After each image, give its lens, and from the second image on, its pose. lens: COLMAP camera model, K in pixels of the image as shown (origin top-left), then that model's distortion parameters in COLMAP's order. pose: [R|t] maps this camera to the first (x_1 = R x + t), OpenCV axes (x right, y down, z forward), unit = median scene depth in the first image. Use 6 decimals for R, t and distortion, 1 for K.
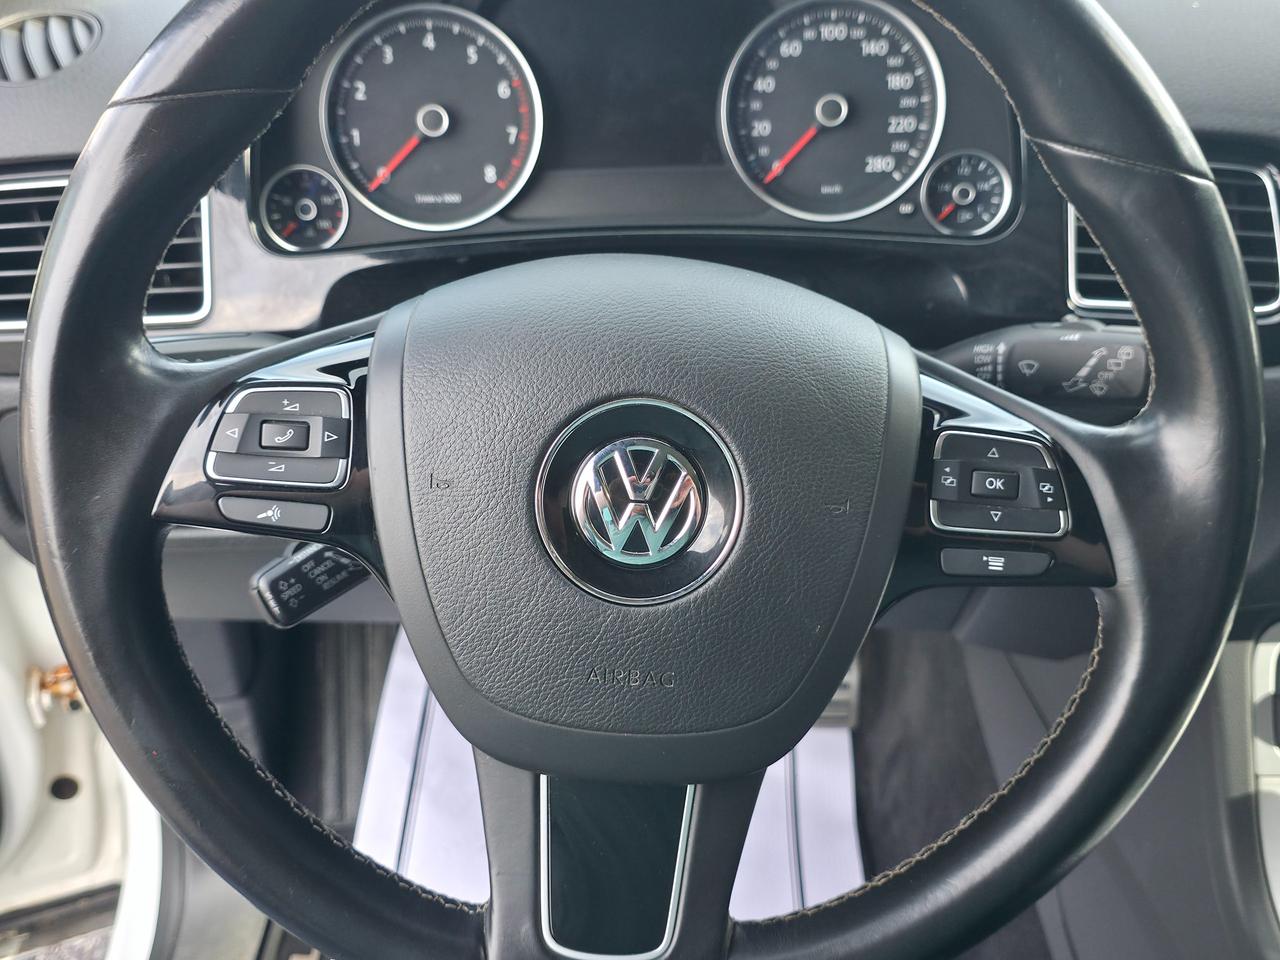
lens RADIAL K [[1275.1, 0, 634.3], [0, 1275.1, 466.1], [0, 0, 1]] dist [0.043750, 0.000000]
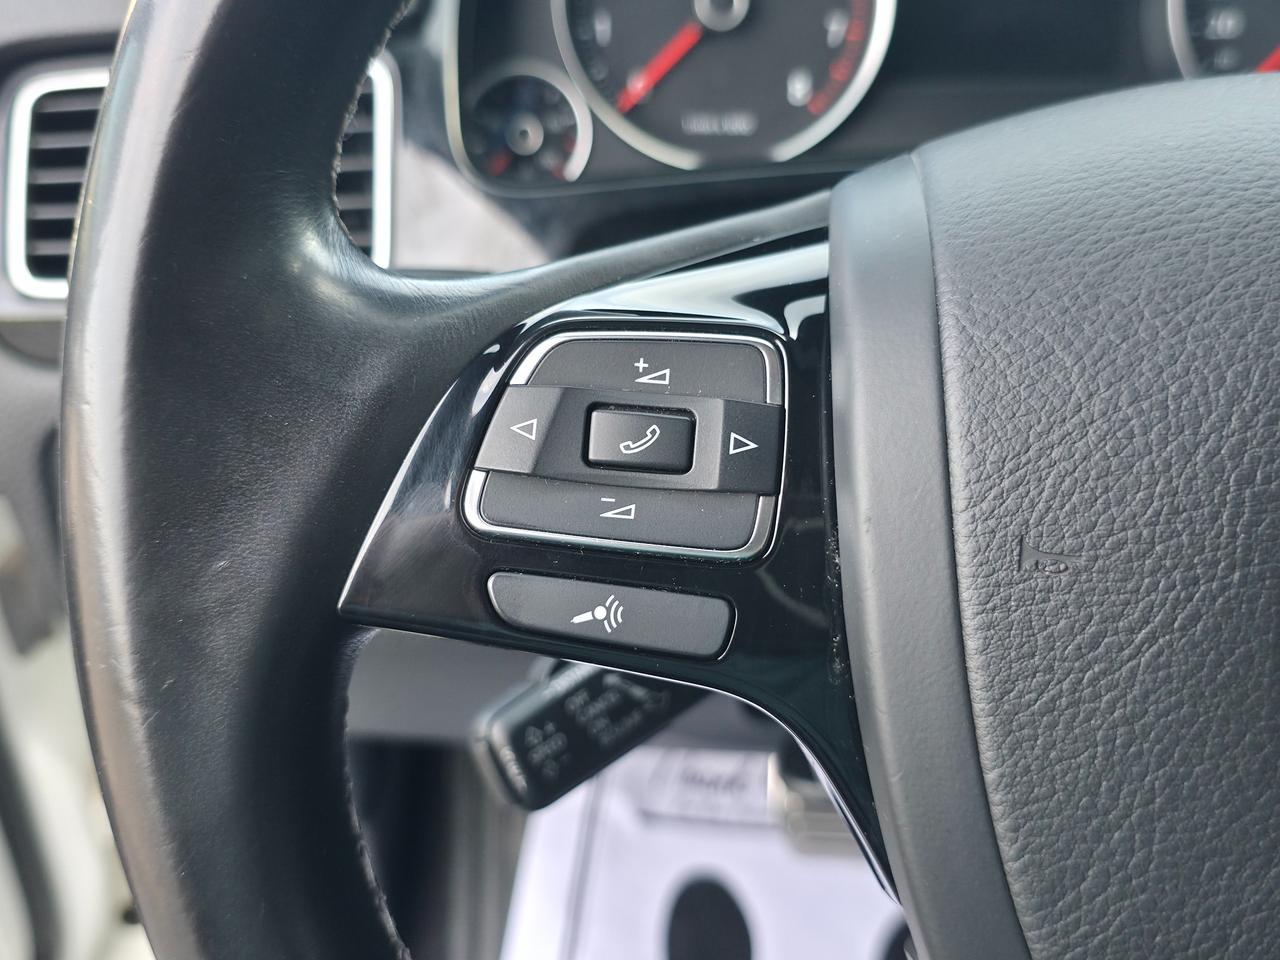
lens RADIAL K [[1275.1, 0, 641.4], [0, 1275.1, 490.1], [0, 0, 1]] dist [0.043750, 0.000000]
pose [[0.998227, 0.033941, -0.048901, -0.249542], [-0.035891, 0.998572, -0.039570, 0.011300], [0.047488, 0.041255, 0.998020, 0.557356]]
